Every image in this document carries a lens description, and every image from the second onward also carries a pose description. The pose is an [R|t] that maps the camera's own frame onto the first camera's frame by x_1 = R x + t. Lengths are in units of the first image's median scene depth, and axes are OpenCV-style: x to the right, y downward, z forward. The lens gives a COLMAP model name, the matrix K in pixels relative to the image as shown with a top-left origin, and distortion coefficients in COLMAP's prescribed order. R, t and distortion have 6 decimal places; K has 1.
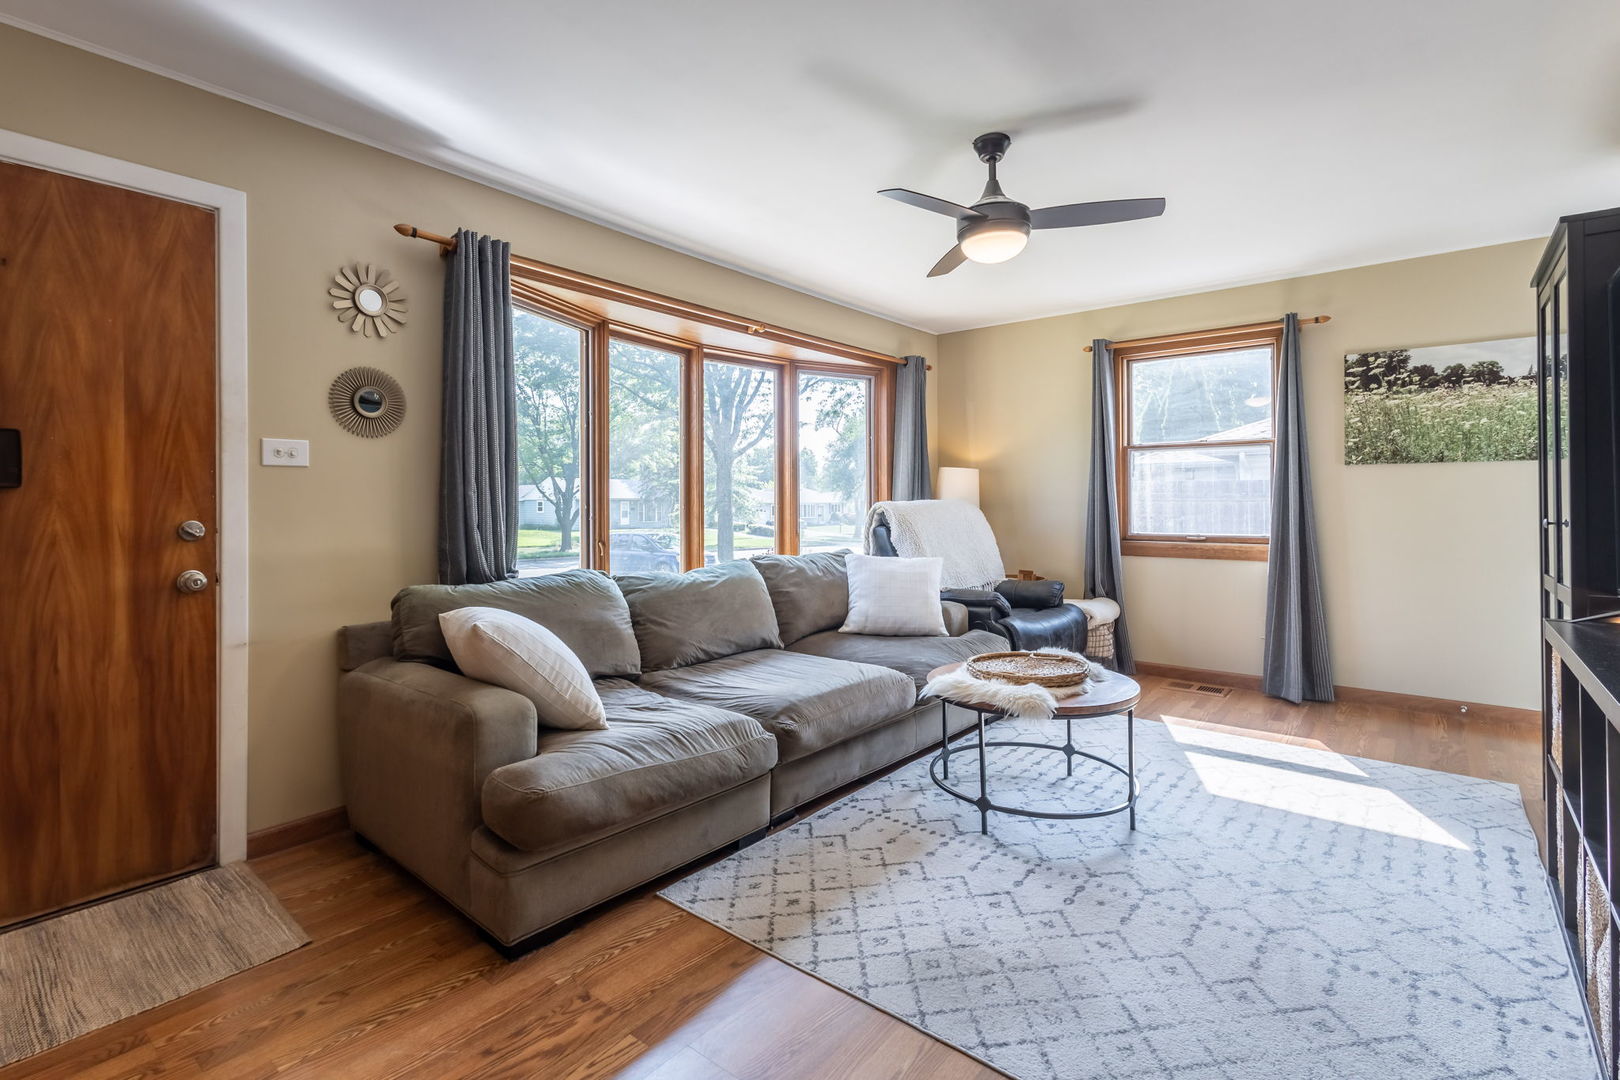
lens RADIAL K [[765.4, 0, 812.7], [0, 765.4, 490.6], [0, 0, 1]] dist [0.010780, -0.000111]
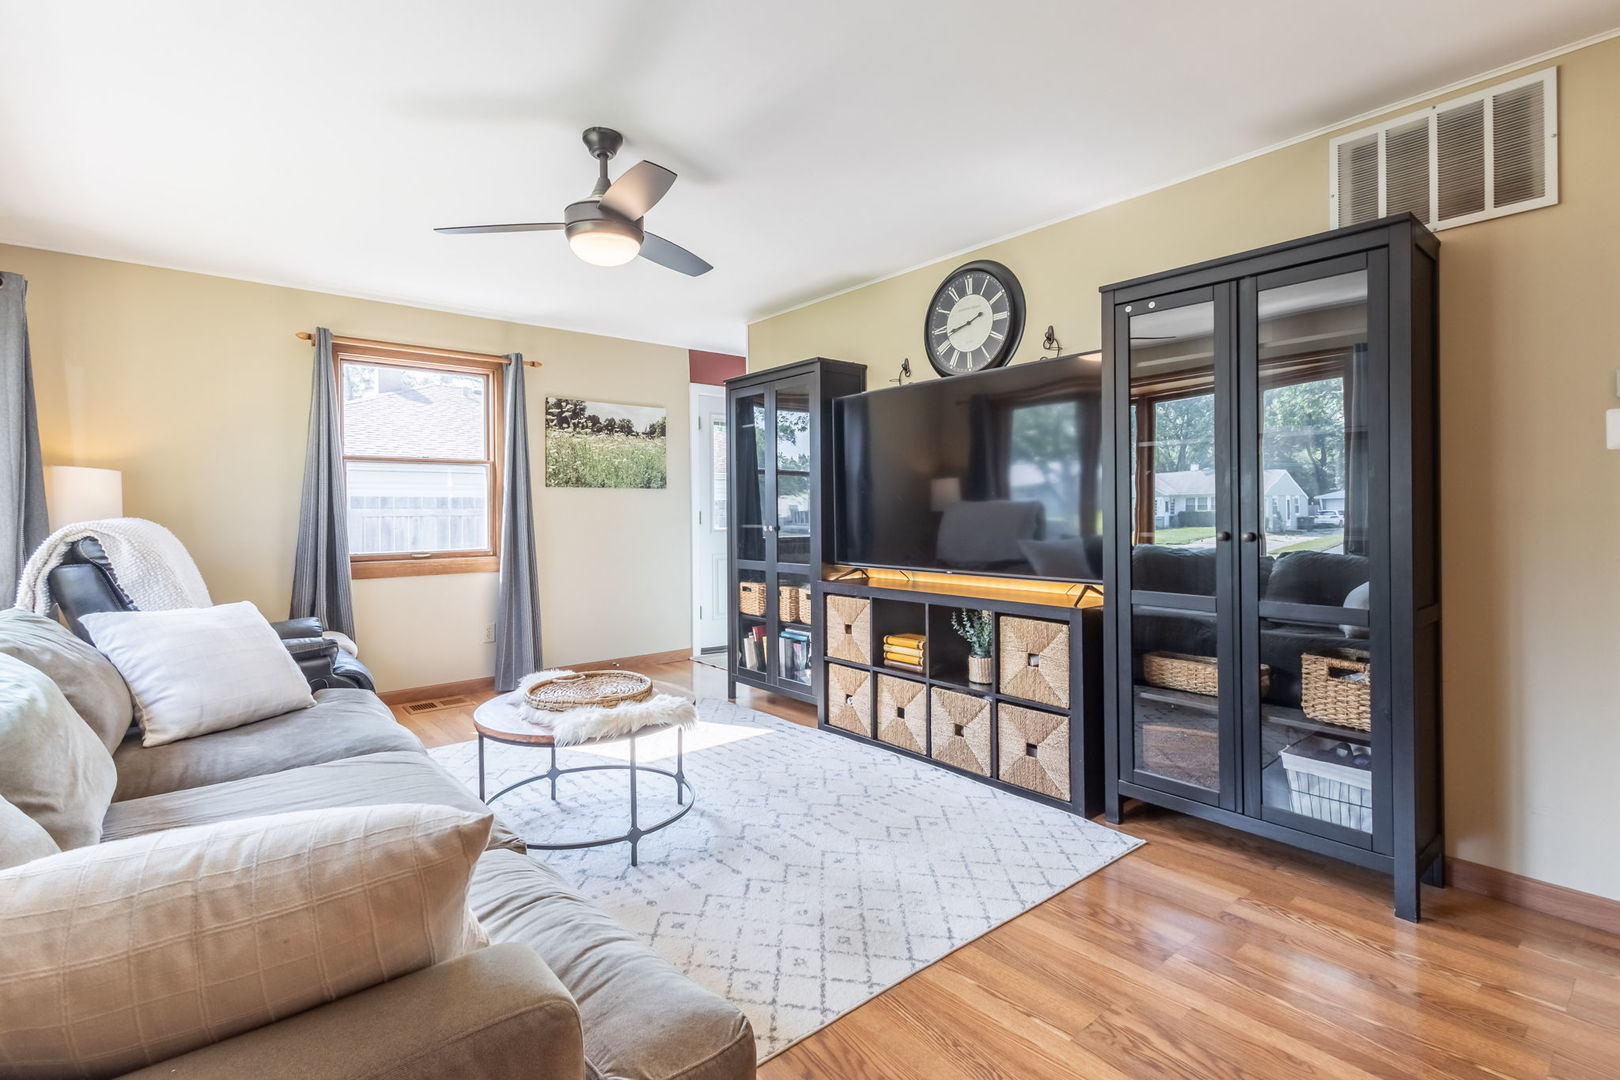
lens RADIAL K [[765.4, 0, 780.5], [0, 765.4, 500.5], [0, 0, 1]] dist [0.010780, -0.000111]
pose [[0.196704, 0.016297, 0.980327, -0.450738], [-0.005778, 0.999864, -0.015462, 0.004919], [-0.980446, -0.002623, 0.196771, 0.420203]]
